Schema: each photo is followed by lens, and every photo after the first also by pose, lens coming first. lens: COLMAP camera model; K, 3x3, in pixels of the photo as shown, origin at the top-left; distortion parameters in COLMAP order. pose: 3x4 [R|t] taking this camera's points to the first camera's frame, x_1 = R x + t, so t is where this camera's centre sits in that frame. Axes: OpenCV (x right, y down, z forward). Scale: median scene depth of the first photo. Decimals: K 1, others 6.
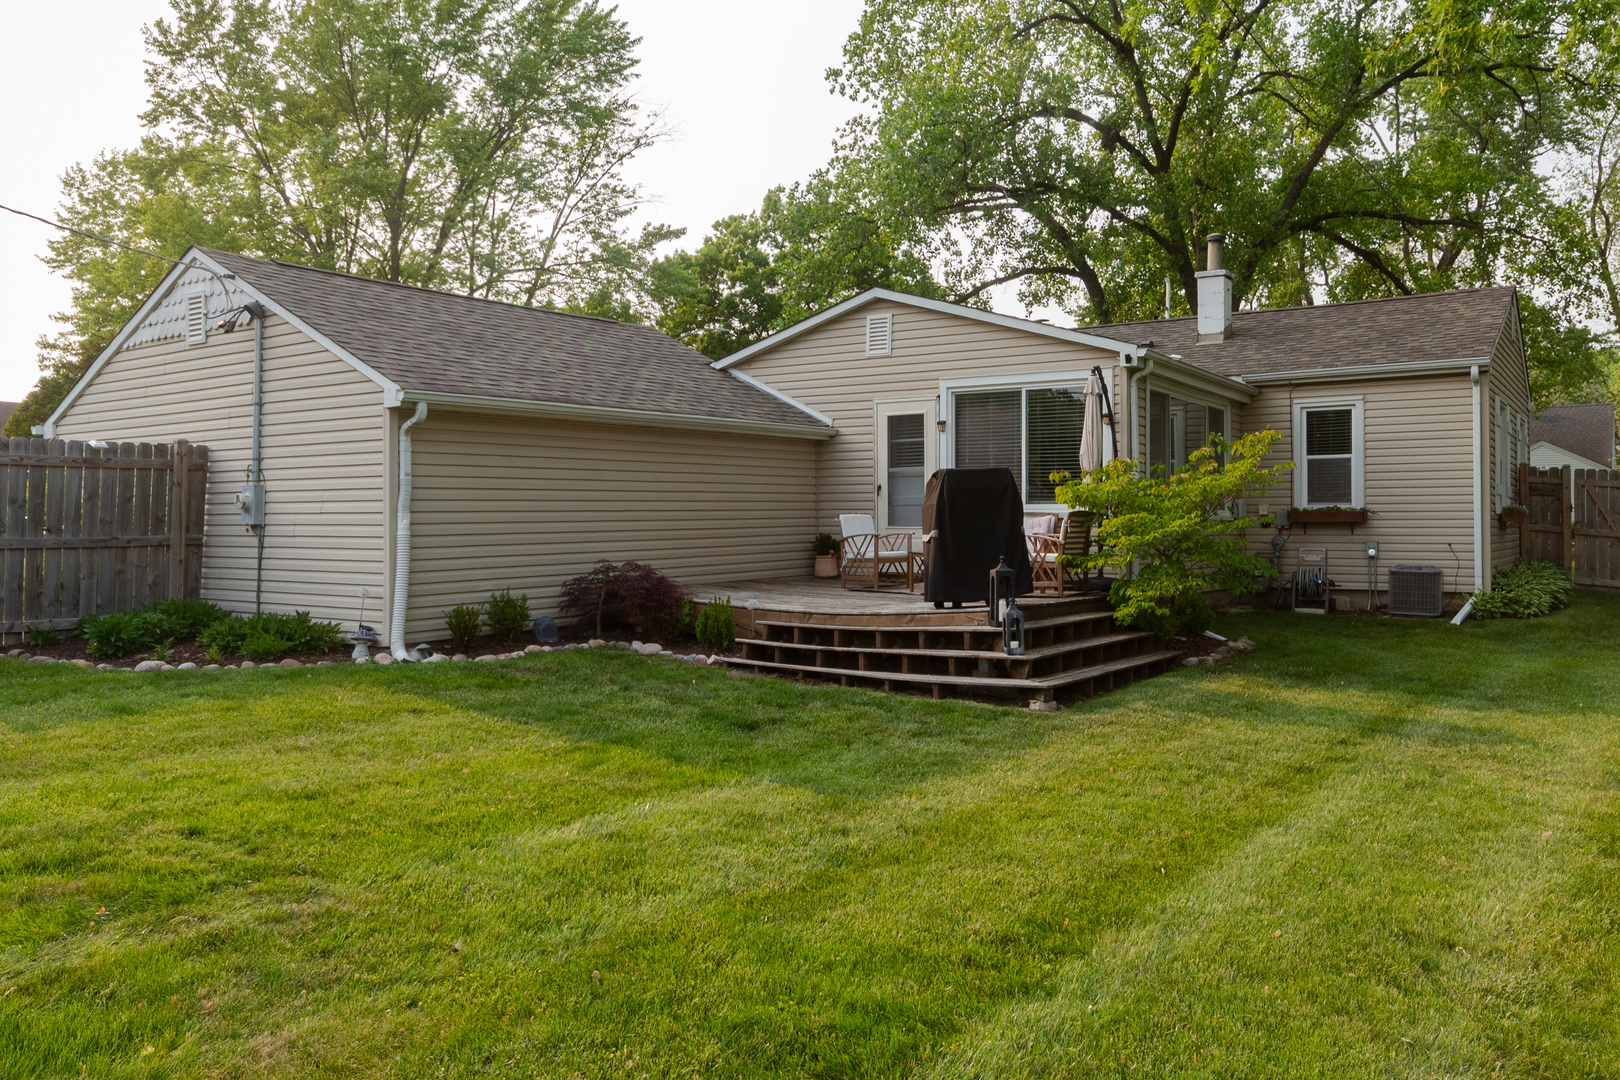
lens RADIAL K [[1085.8, 0, 974.3], [0, 1085.8, 518.0], [0, 0, 1]] dist [-0.002185, -0.000483]
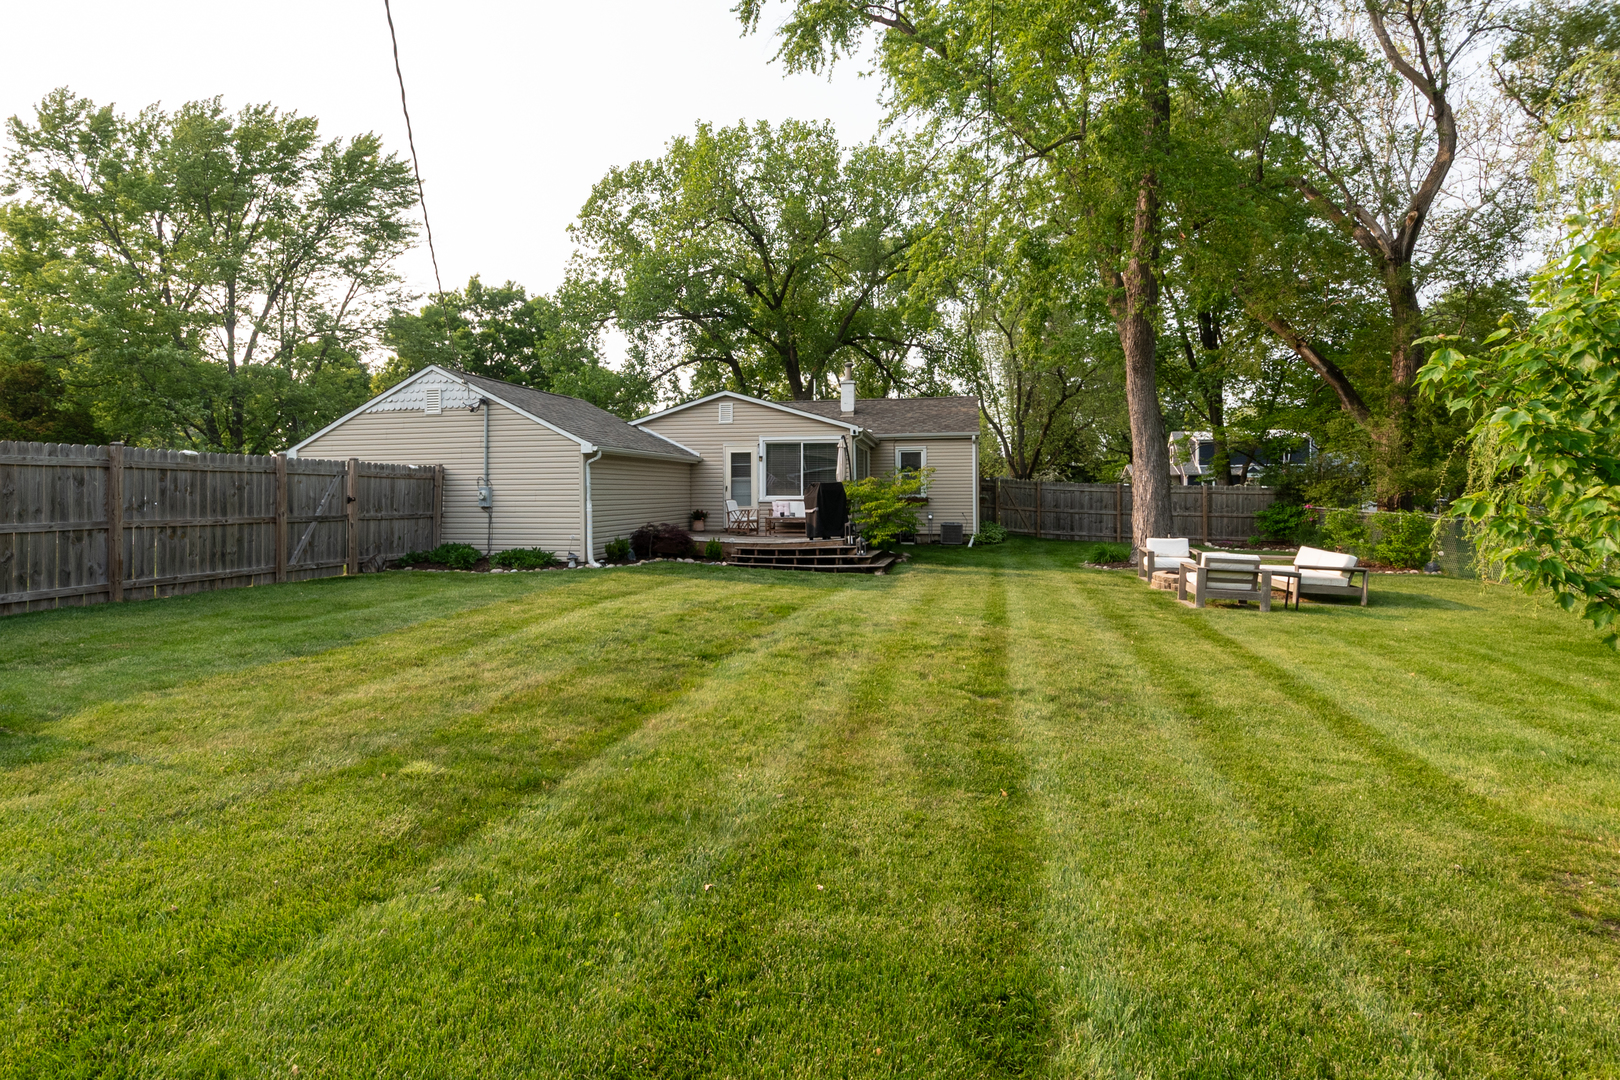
lens RADIAL K [[726.1, 0, 808.6], [0, 726.1, 497.0], [0, 0, 1]] dist [0.000603, 0.000150]
pose [[0.944482, -0.000272, 0.328562, -0.456677], [0.001260, 0.999995, -0.002794, -0.006173], [-0.328560, 0.003053, 0.944478, -0.412645]]
